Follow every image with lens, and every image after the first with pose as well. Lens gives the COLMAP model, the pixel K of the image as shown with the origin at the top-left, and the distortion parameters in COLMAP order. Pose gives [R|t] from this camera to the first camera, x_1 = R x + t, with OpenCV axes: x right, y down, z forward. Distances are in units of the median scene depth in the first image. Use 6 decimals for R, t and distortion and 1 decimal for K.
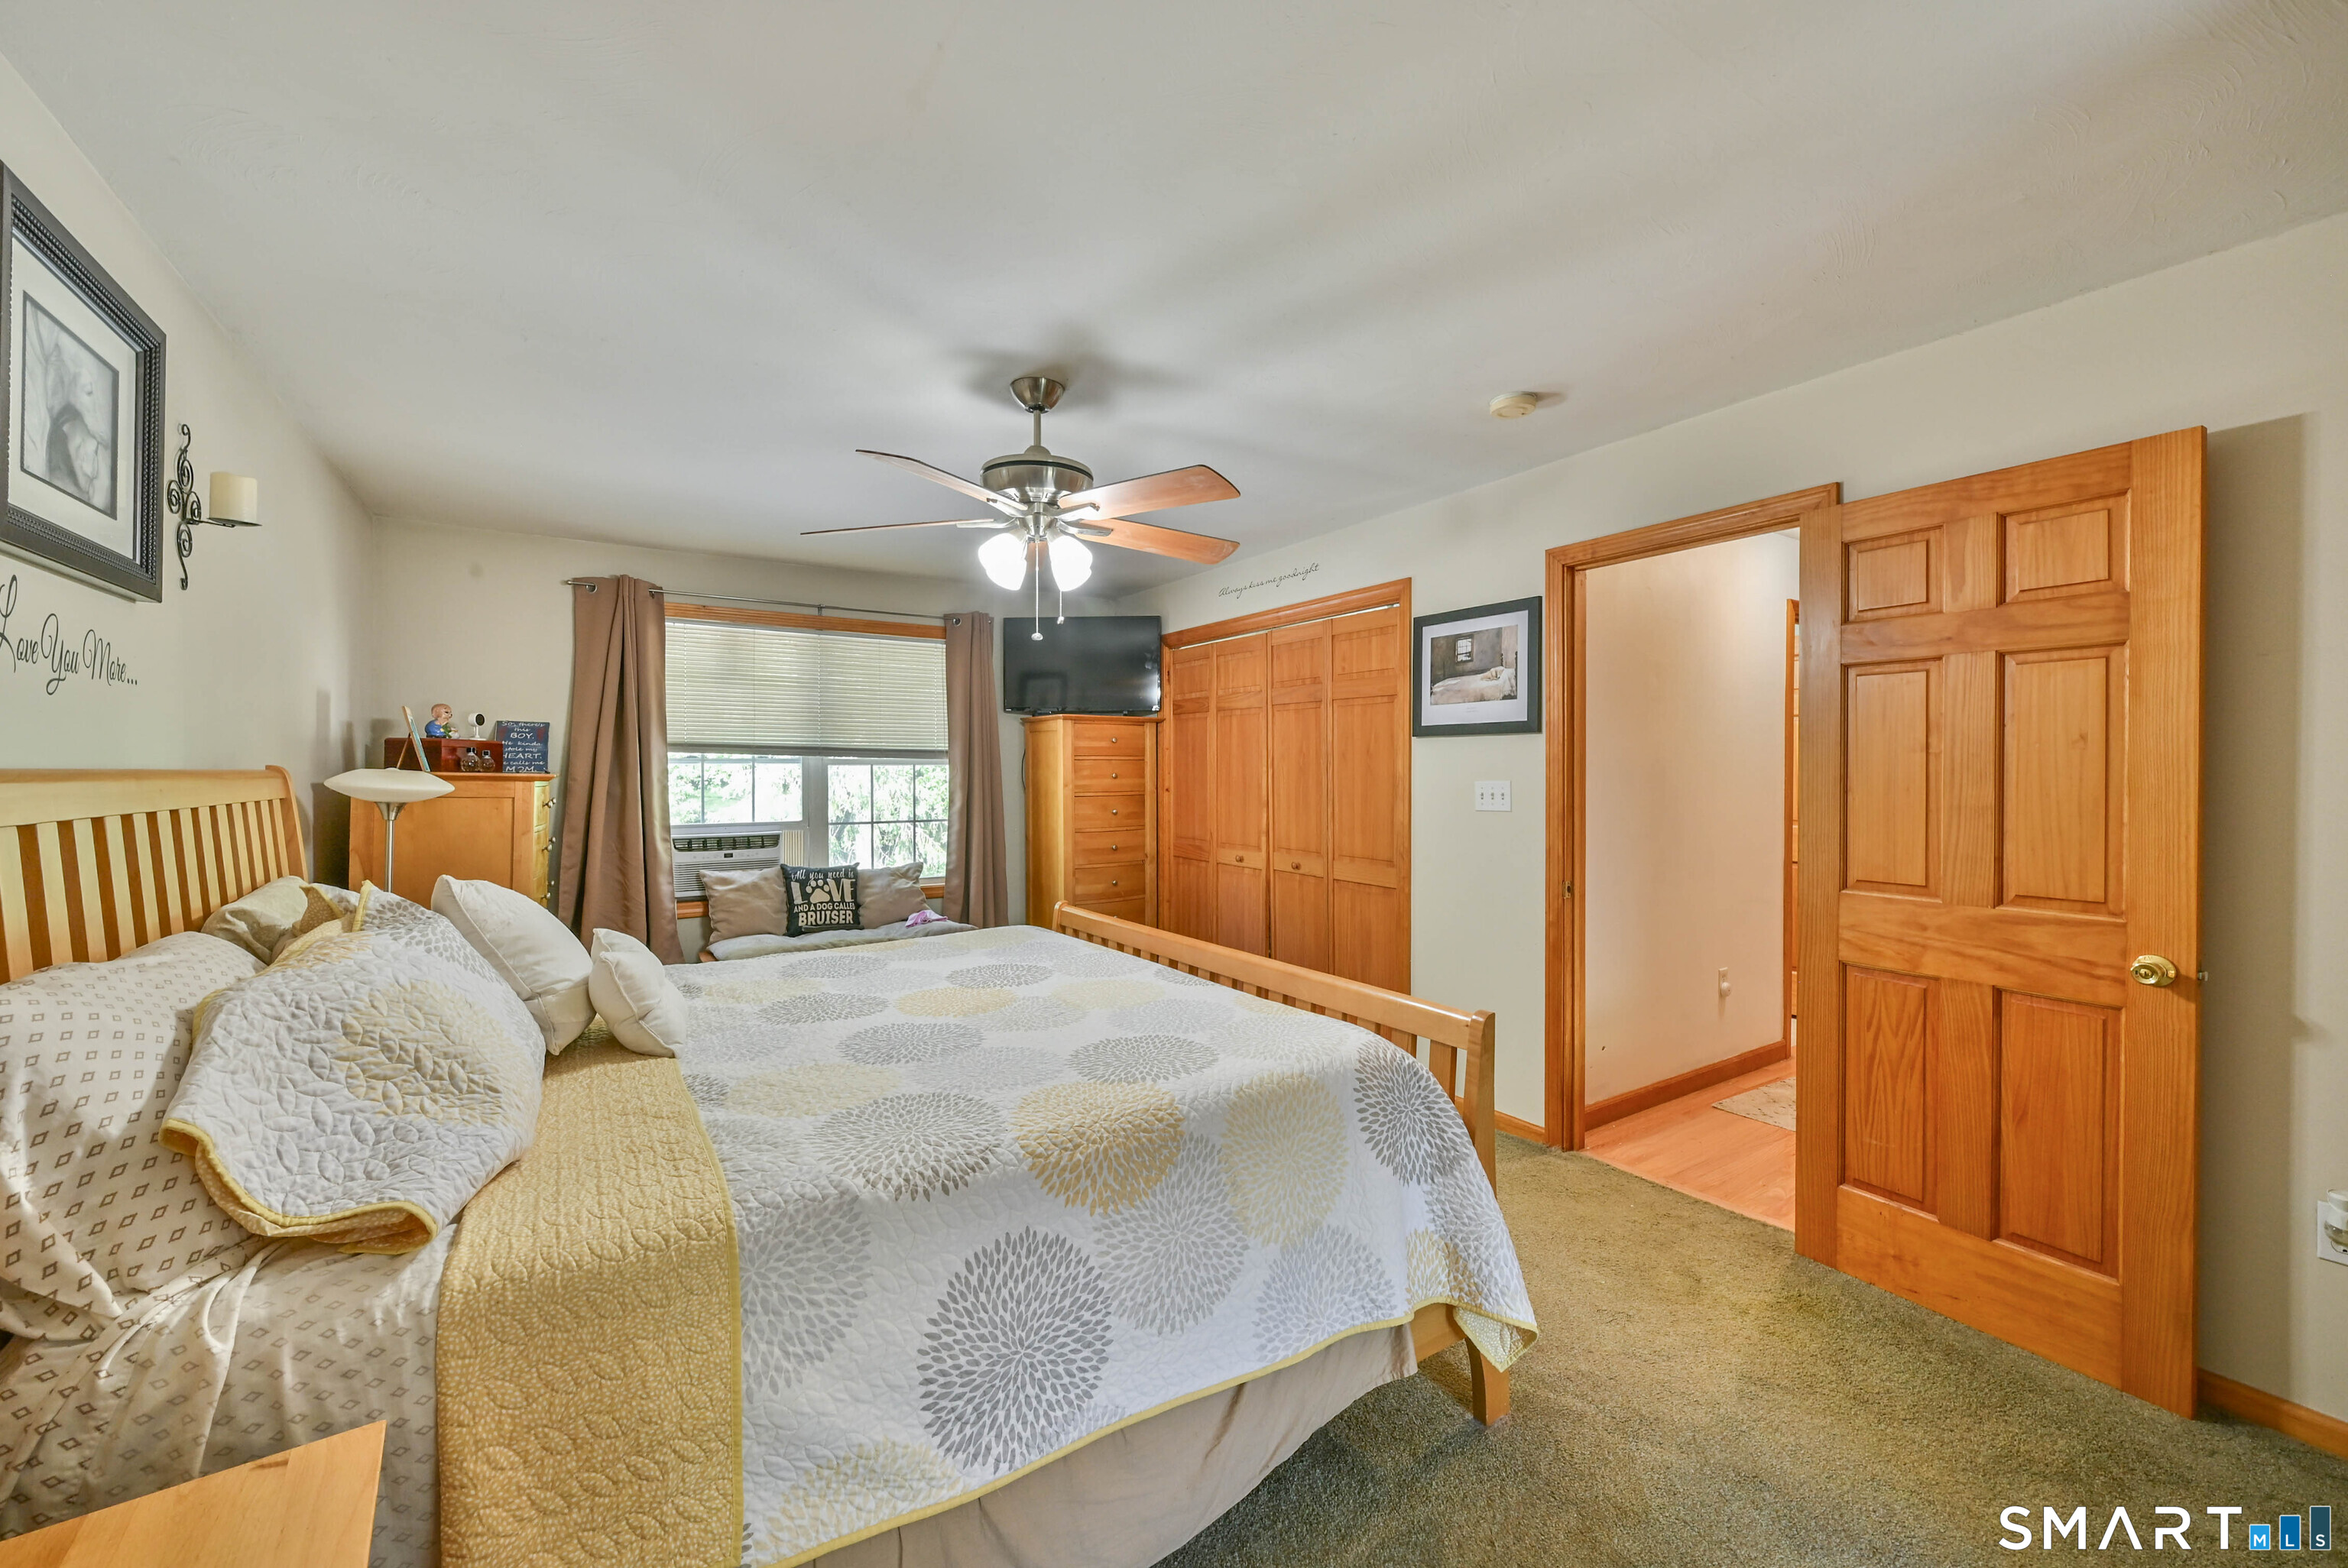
lens RADIAL K [[937.6, 0, 1159.7], [0, 937.6, 778.1], [0, 0, 1]] dist [-0.000724, -0.000016]
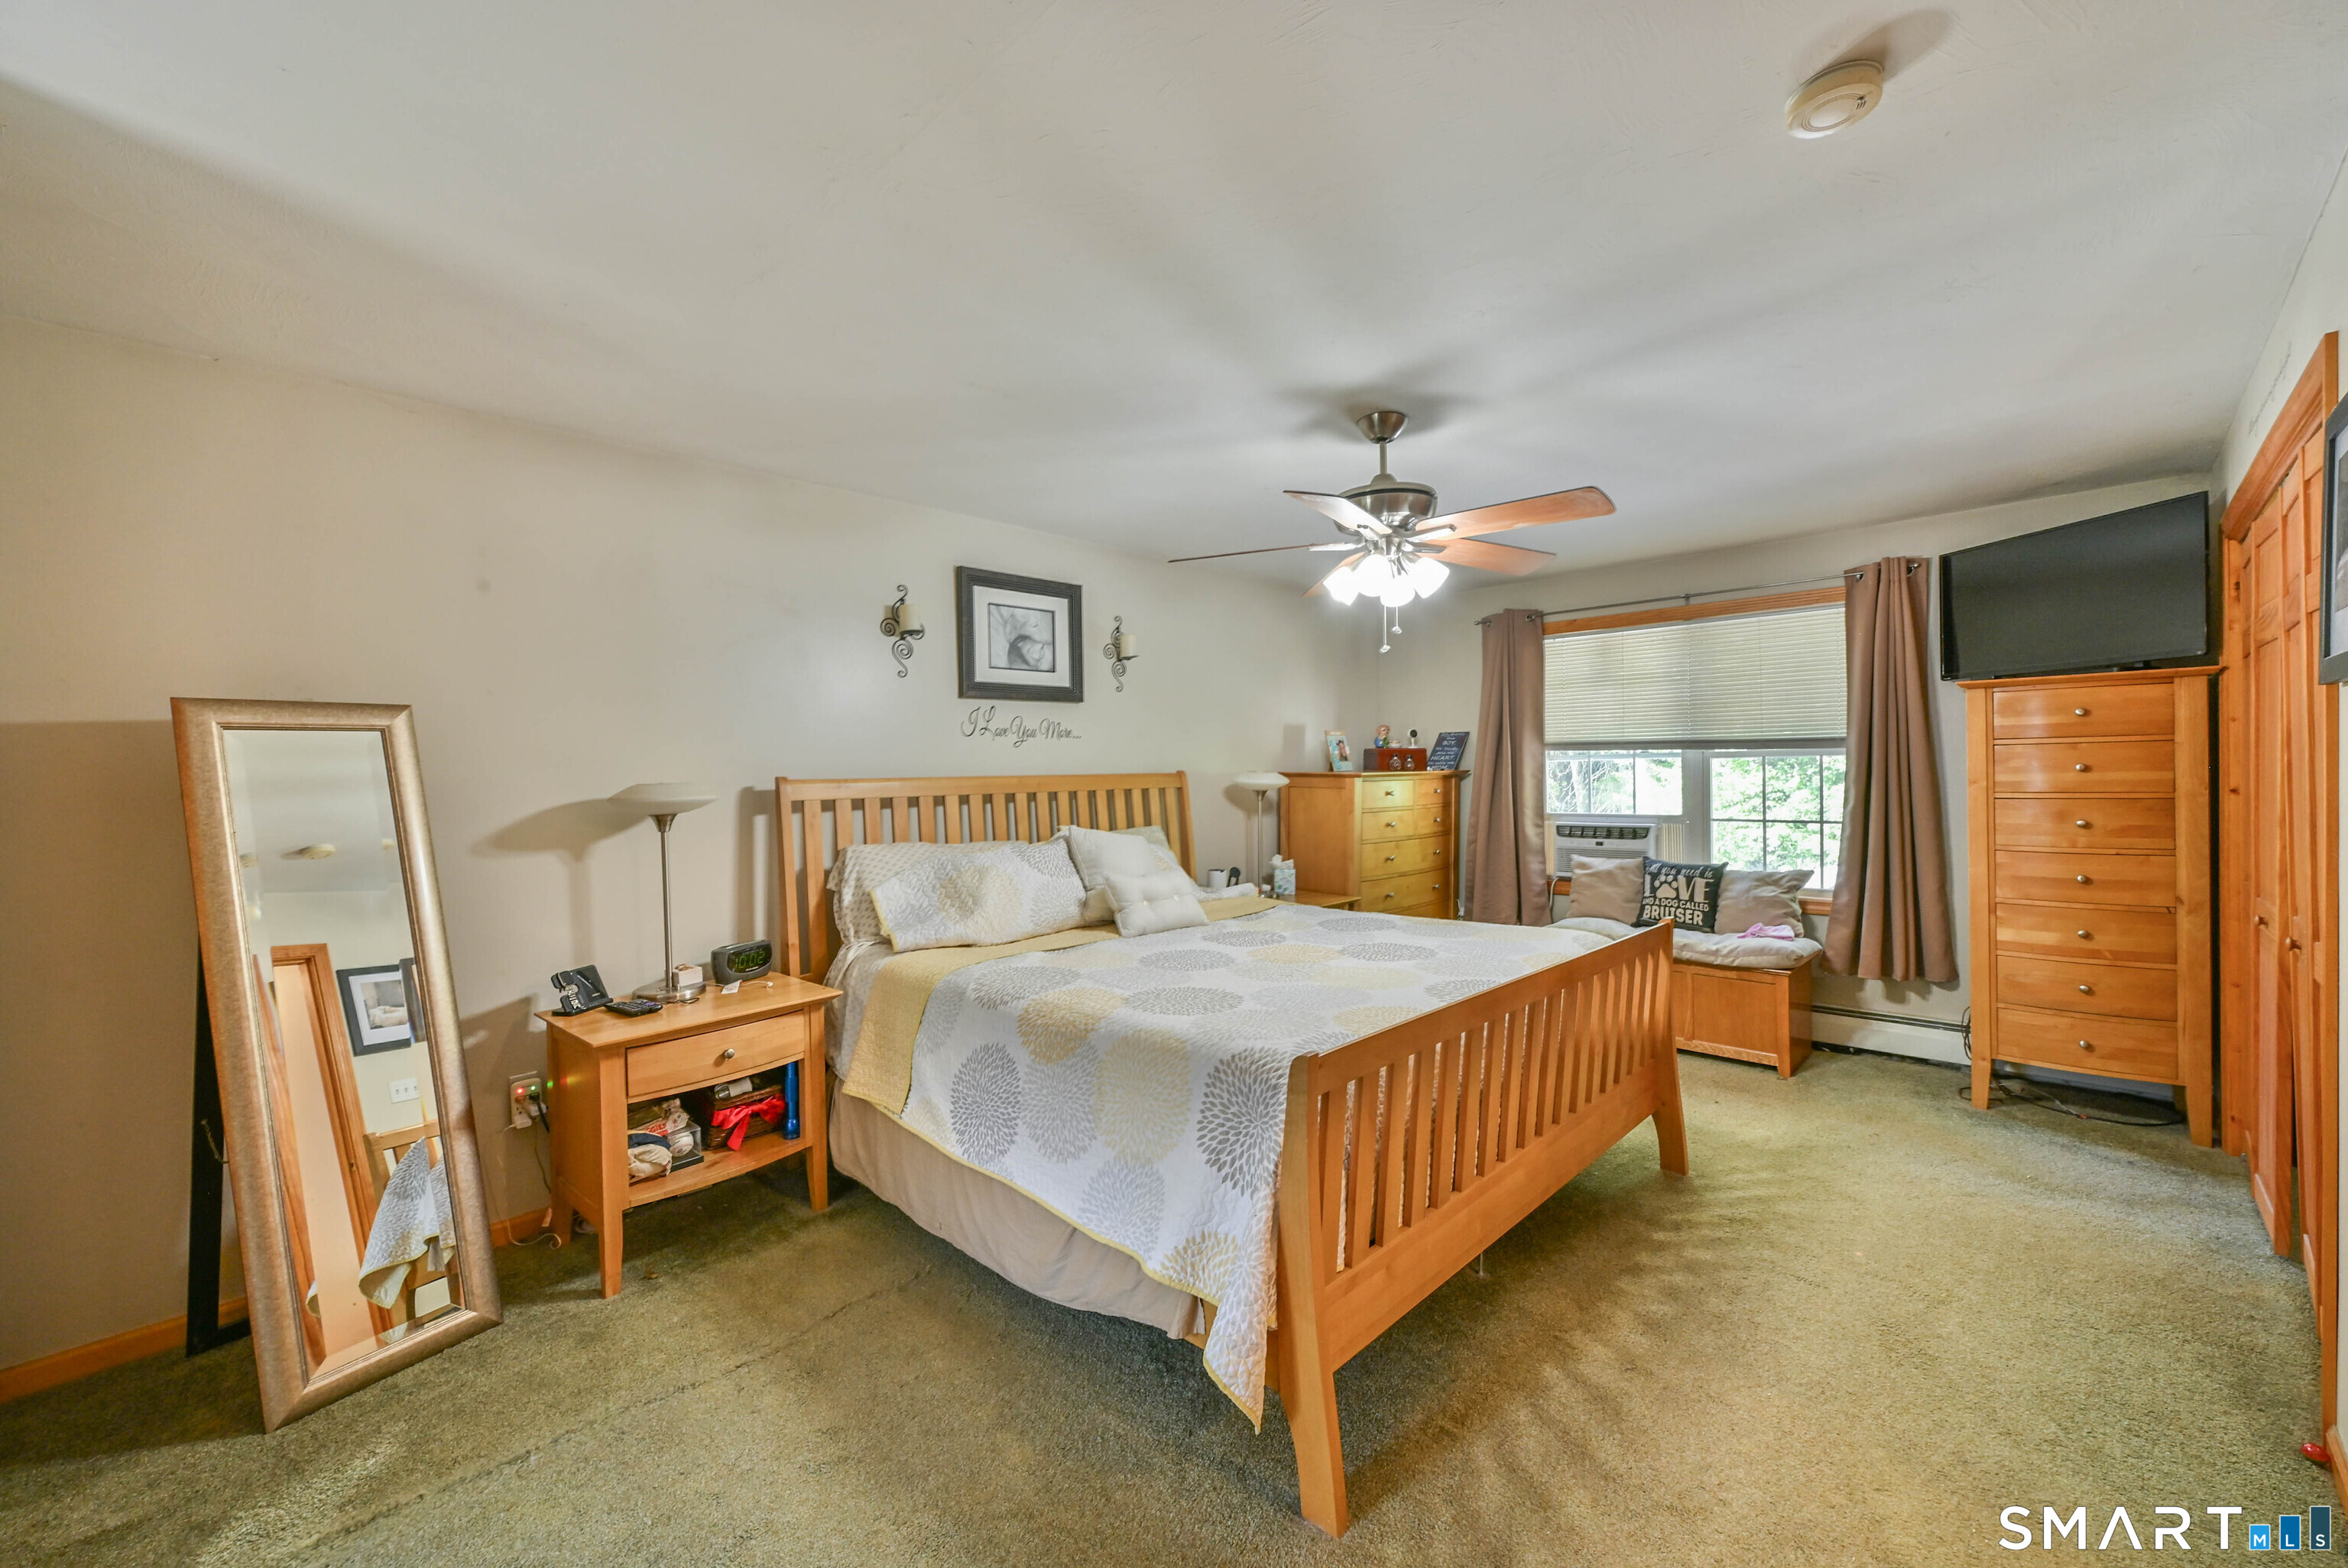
lens RADIAL K [[915.9, 0, 1174.0], [0, 915.9, 784.0], [0, 0, 1]] dist [-0.018194, 0.000027]
pose [[0.212752, 0.009236, -0.977063, 0.480059], [0.008732, 0.999897, 0.011353, -0.003548], [0.977067, -0.010947, 0.212649, 0.295927]]
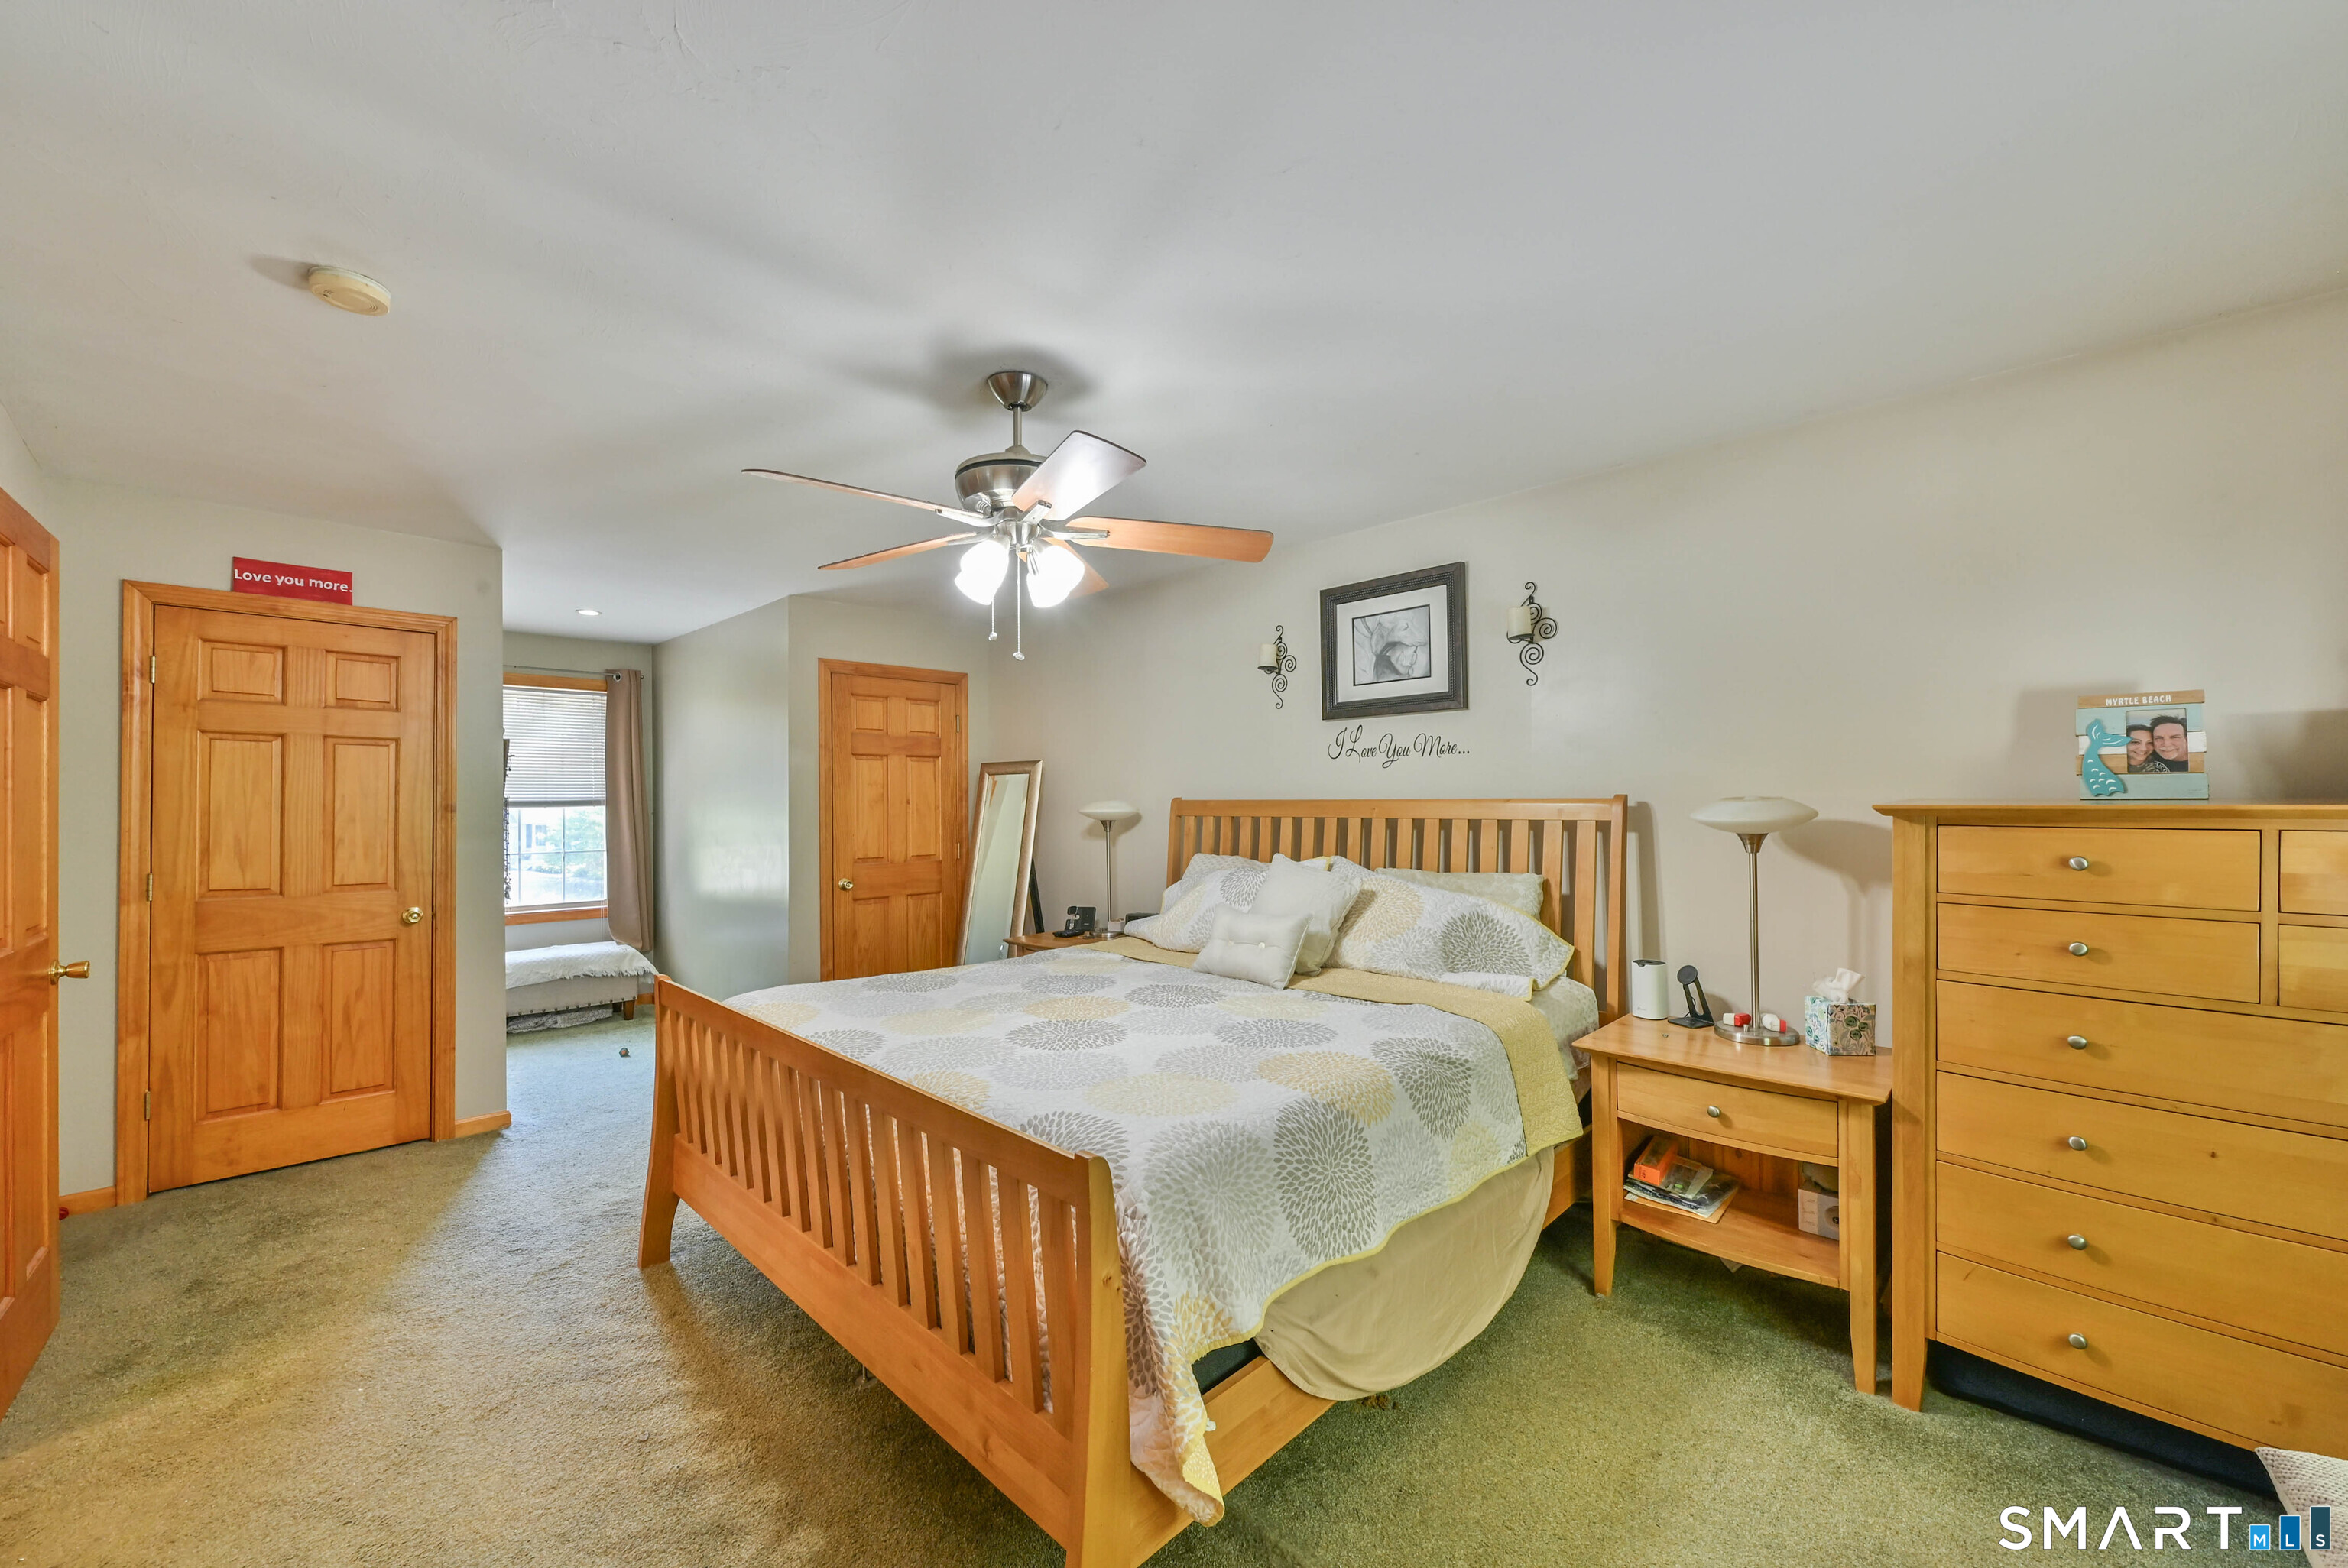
lens RADIAL K [[937.6, 0, 1159.7], [0, 937.6, 778.1], [0, 0, 1]] dist [-0.000724, -0.000016]
pose [[-0.979738, 0.002351, -0.200270, -0.047272], [0.004746, 0.999923, -0.011480, -0.012728], [0.200228, -0.012198, -0.979673, 1.080488]]
